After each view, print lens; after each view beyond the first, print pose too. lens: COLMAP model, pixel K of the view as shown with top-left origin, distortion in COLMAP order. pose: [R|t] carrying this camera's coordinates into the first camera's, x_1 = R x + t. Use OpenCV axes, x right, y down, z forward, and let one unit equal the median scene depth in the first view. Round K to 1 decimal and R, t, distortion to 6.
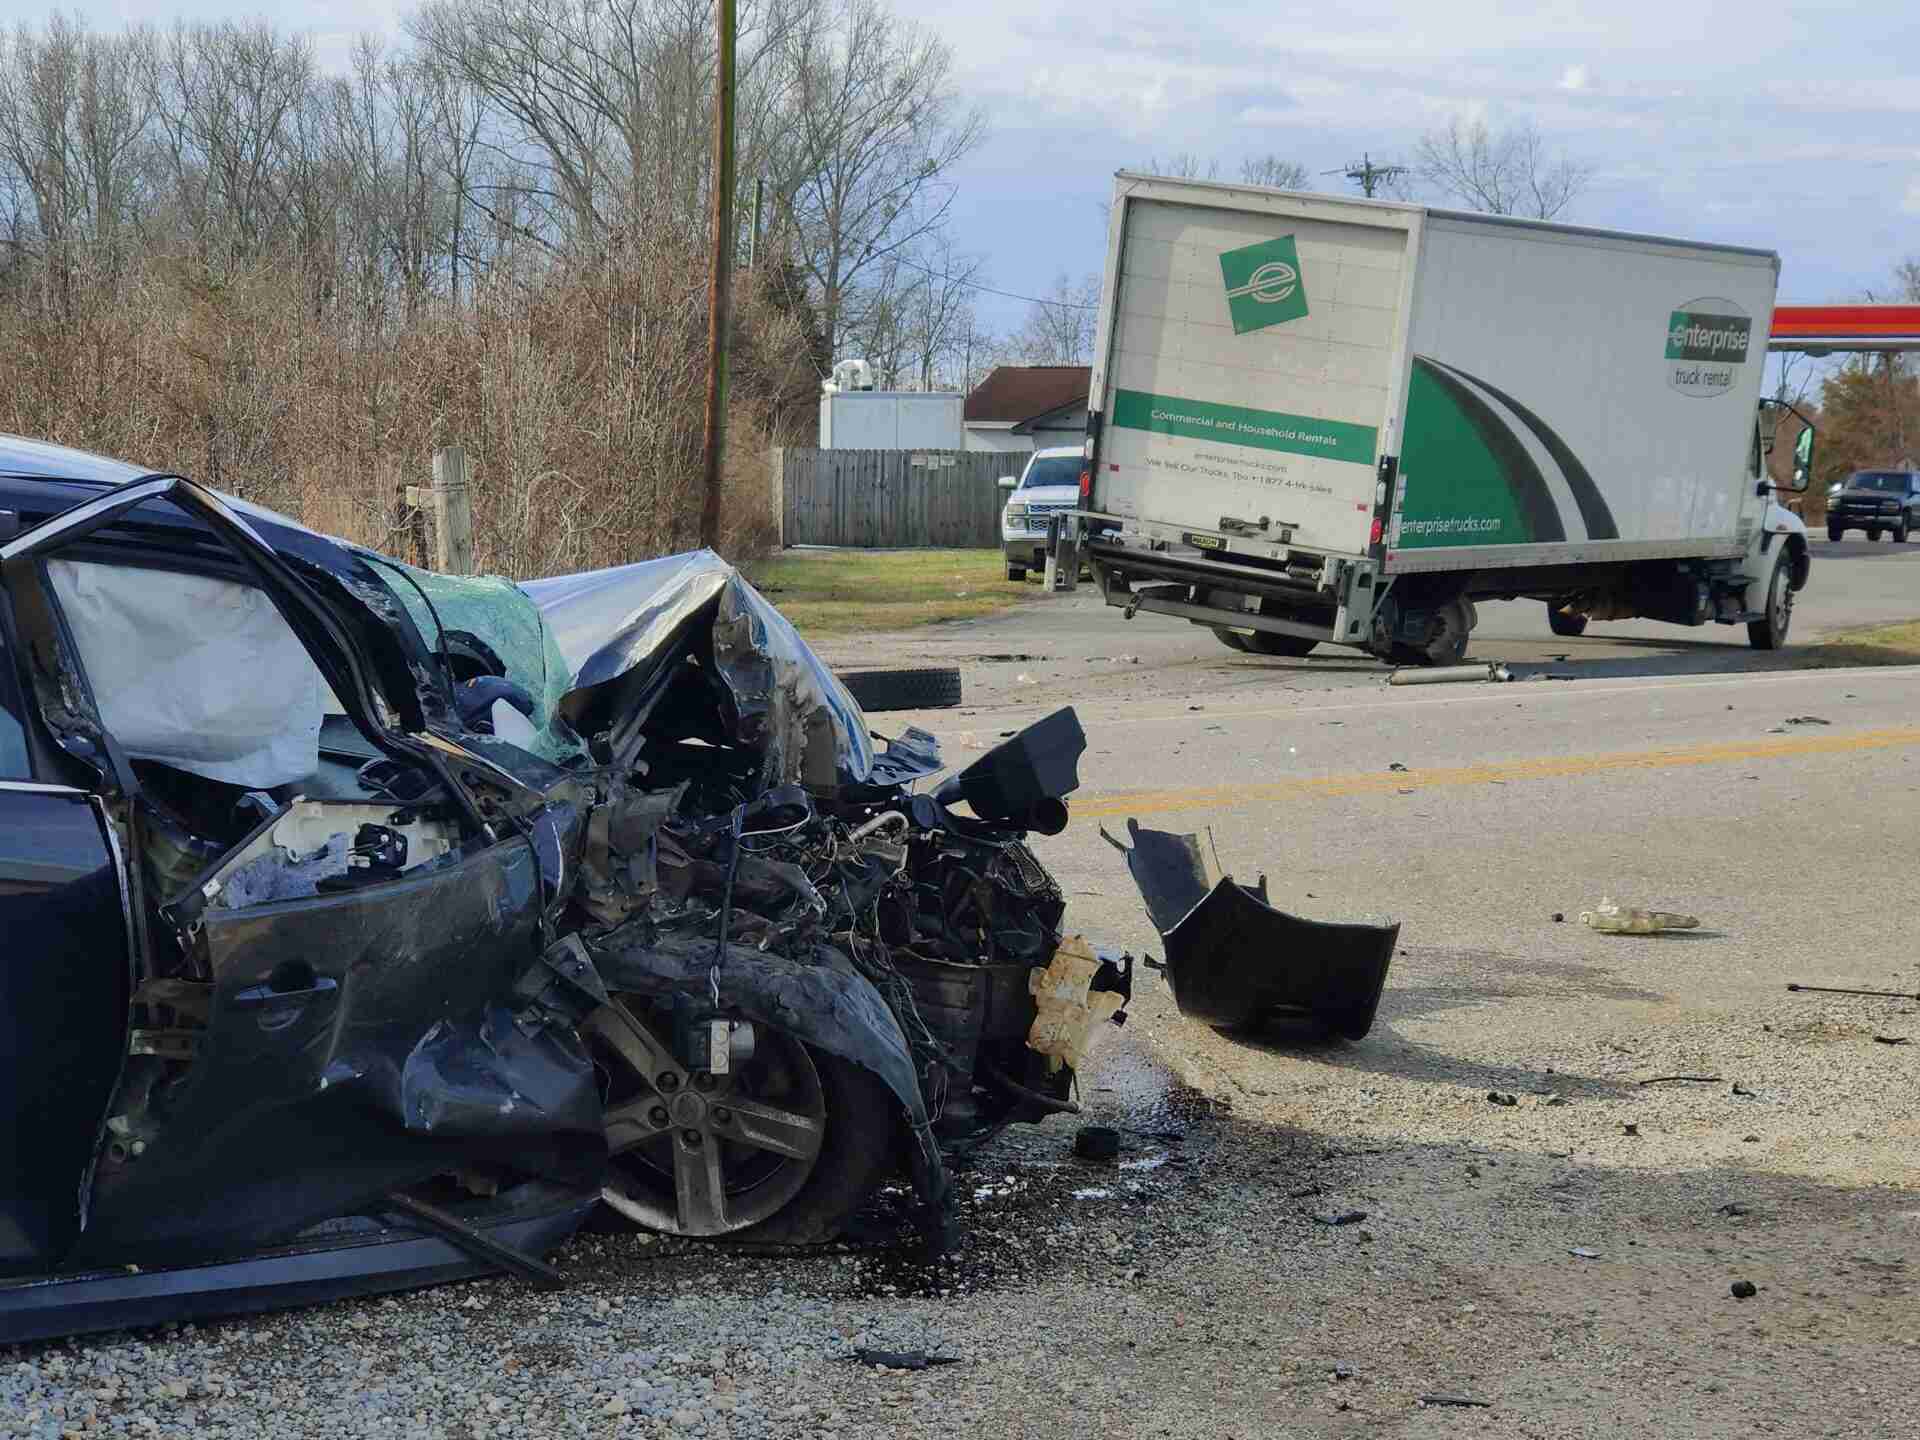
lens RADIAL K [[4452.7, 0, 960.0], [0, 4452.7, 720.0], [0, 0, 1]] dist [-0.290354, 5.245044]
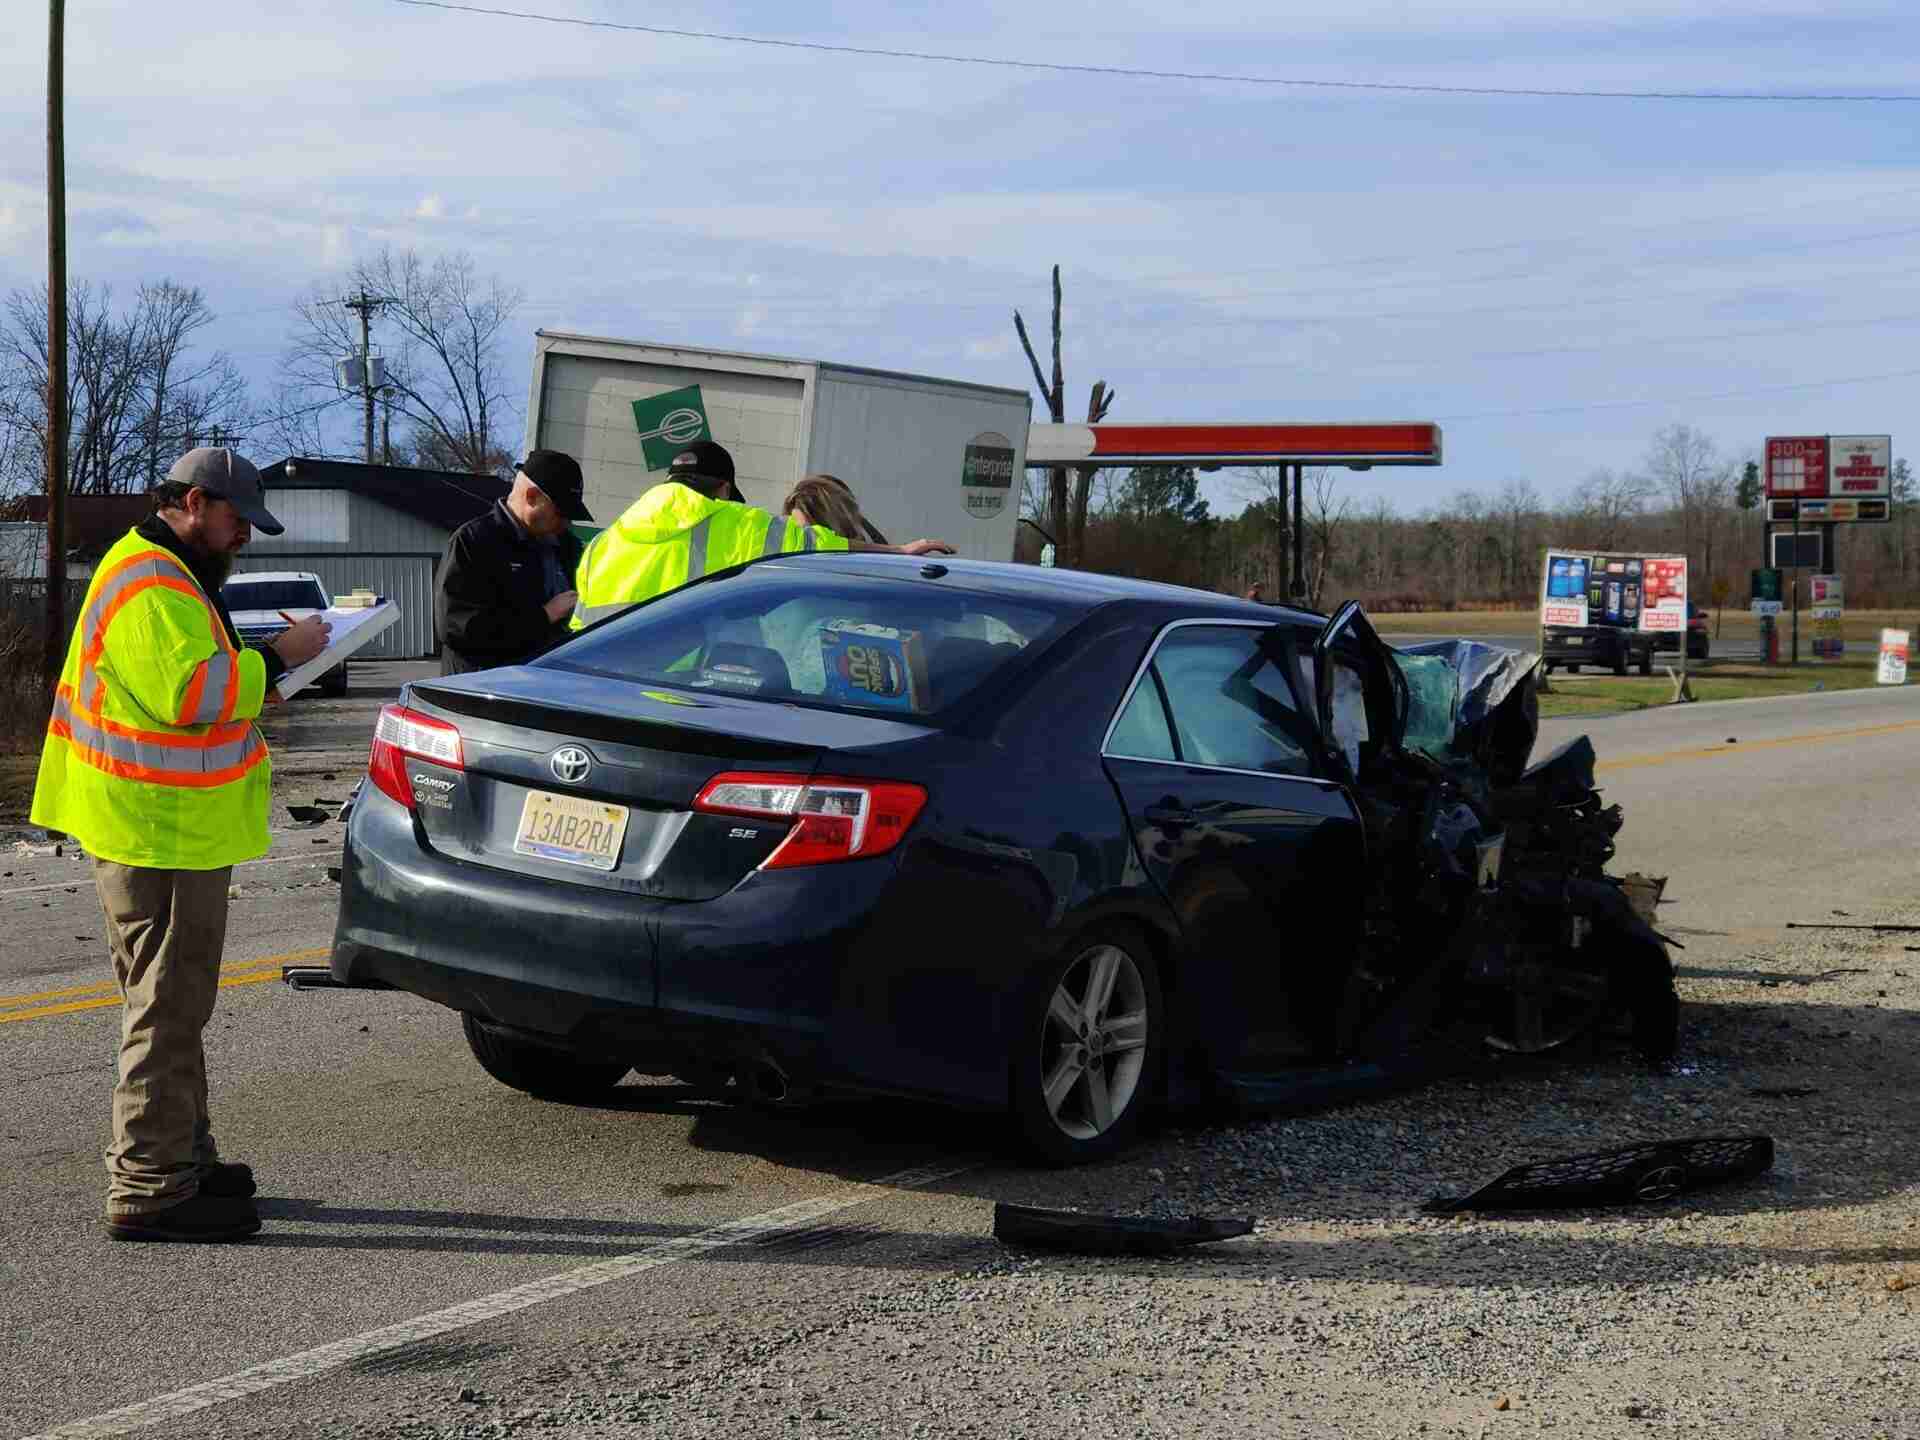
lens RADIAL K [[4452.7, 0, 960.0], [0, 4452.7, 720.0], [0, 0, 1]] dist [-0.290354, 5.245044]
pose [[0.963593, -0.027702, 0.265934, -0.231546], [0.034547, 0.999180, -0.021095, 0.006577], [-0.265131, 0.029514, 0.963760, -0.180278]]
